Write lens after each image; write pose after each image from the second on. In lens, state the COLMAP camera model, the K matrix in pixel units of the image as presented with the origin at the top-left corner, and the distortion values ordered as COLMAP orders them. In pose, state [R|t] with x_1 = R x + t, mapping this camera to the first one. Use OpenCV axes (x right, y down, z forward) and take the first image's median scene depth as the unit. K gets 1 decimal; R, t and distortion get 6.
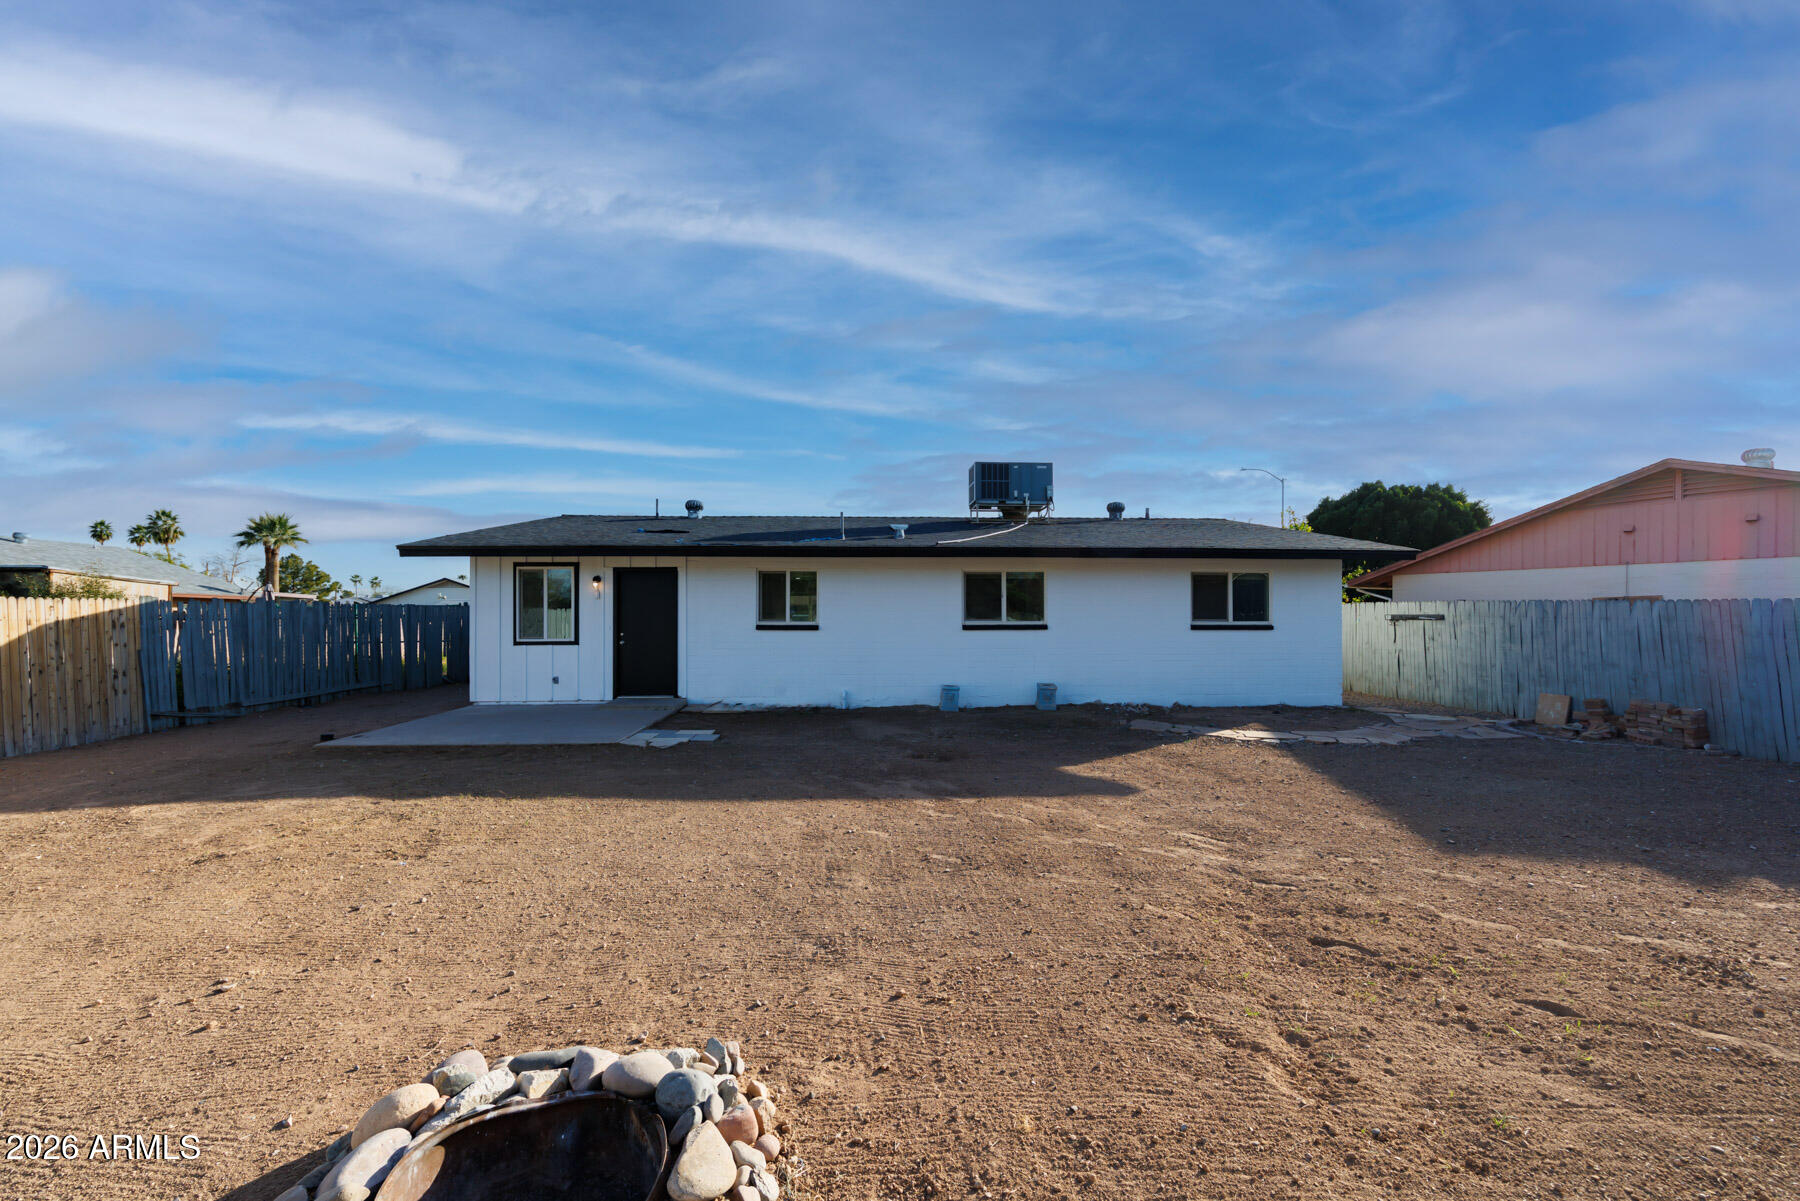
lens RADIAL K [[729.3, 0, 894.6], [0, 729.3, 607.6], [0, 0, 1]] dist [-0.000507, 0.000092]
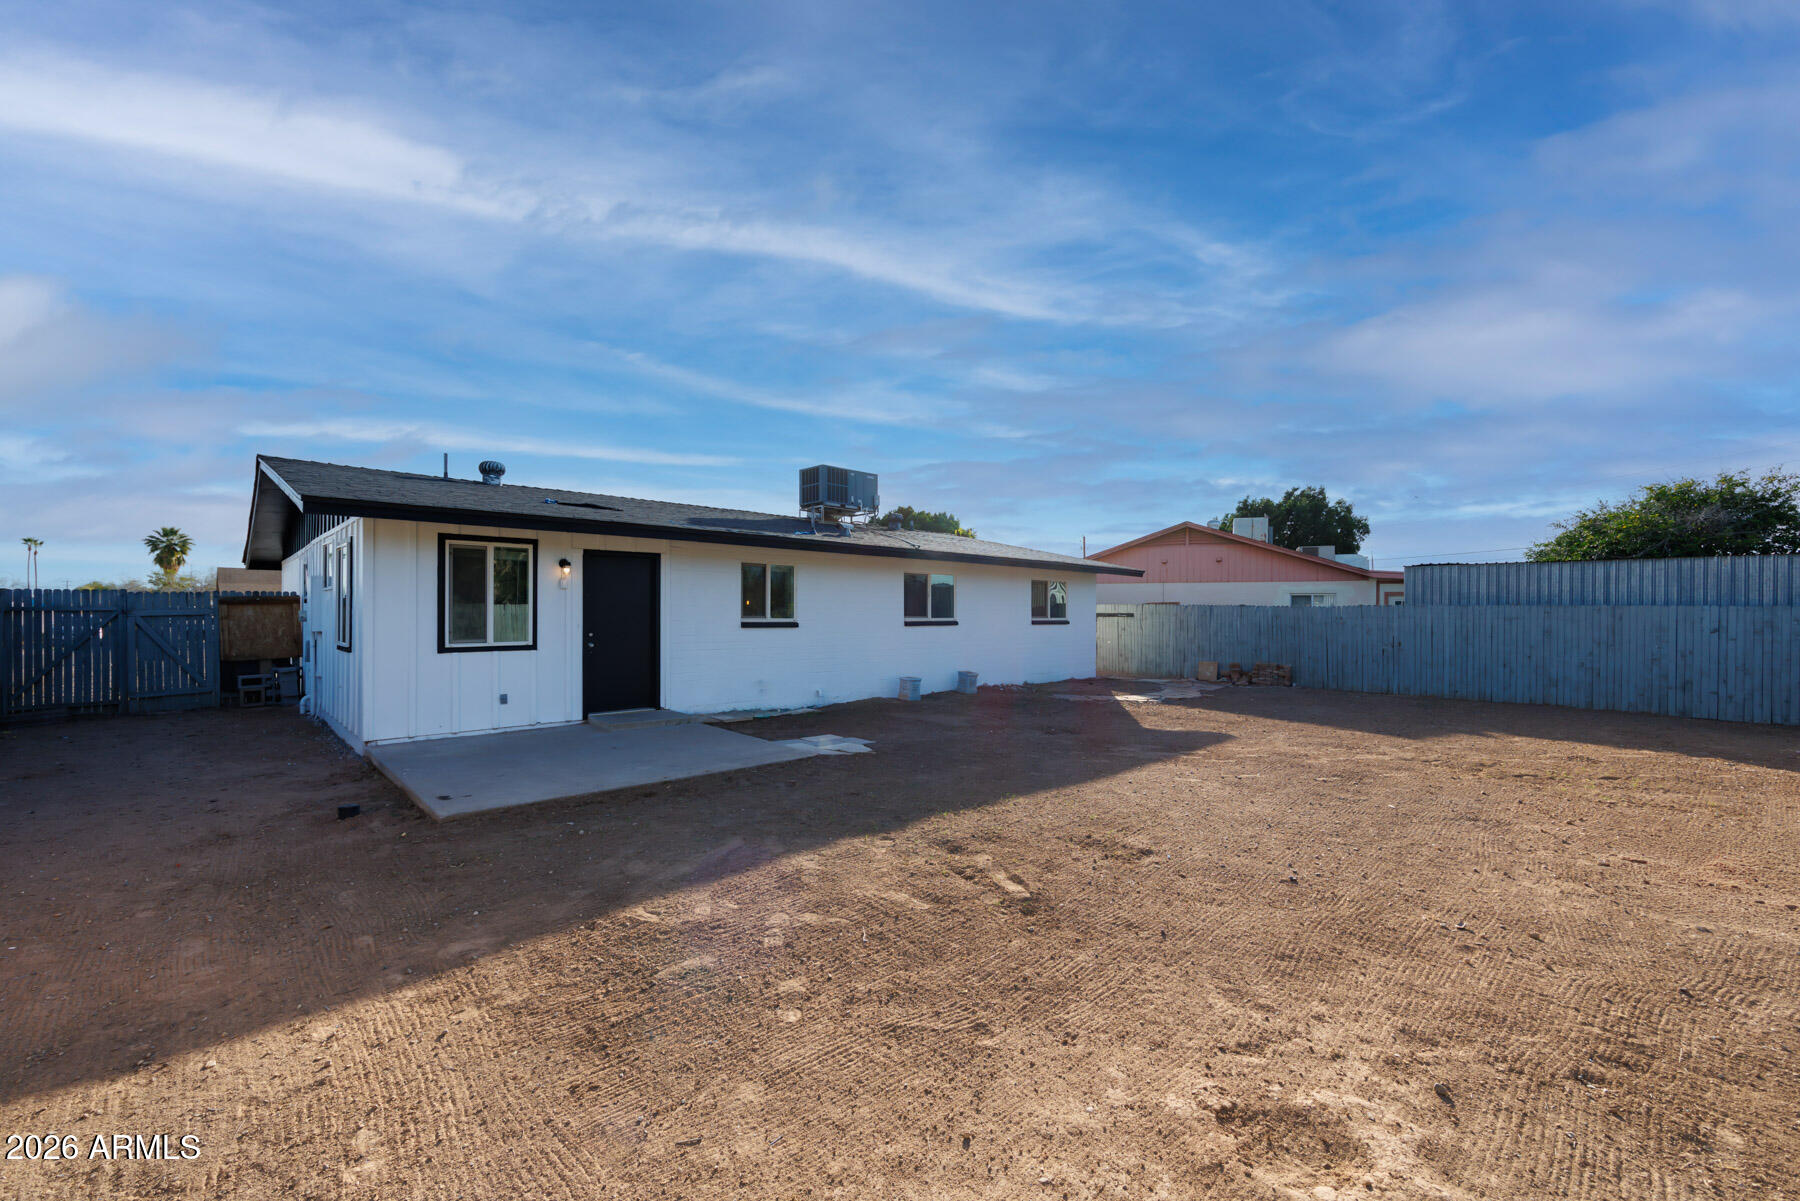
lens RADIAL K [[729.3, 0, 901.4], [0, 729.3, 610.3], [0, 0, 1]] dist [-0.000507, 0.000092]
pose [[0.755133, 0.006070, 0.655544, -0.636732], [-0.011148, 0.999931, 0.003583, 0.003769], [-0.655477, -0.010013, 0.755149, 0.188970]]
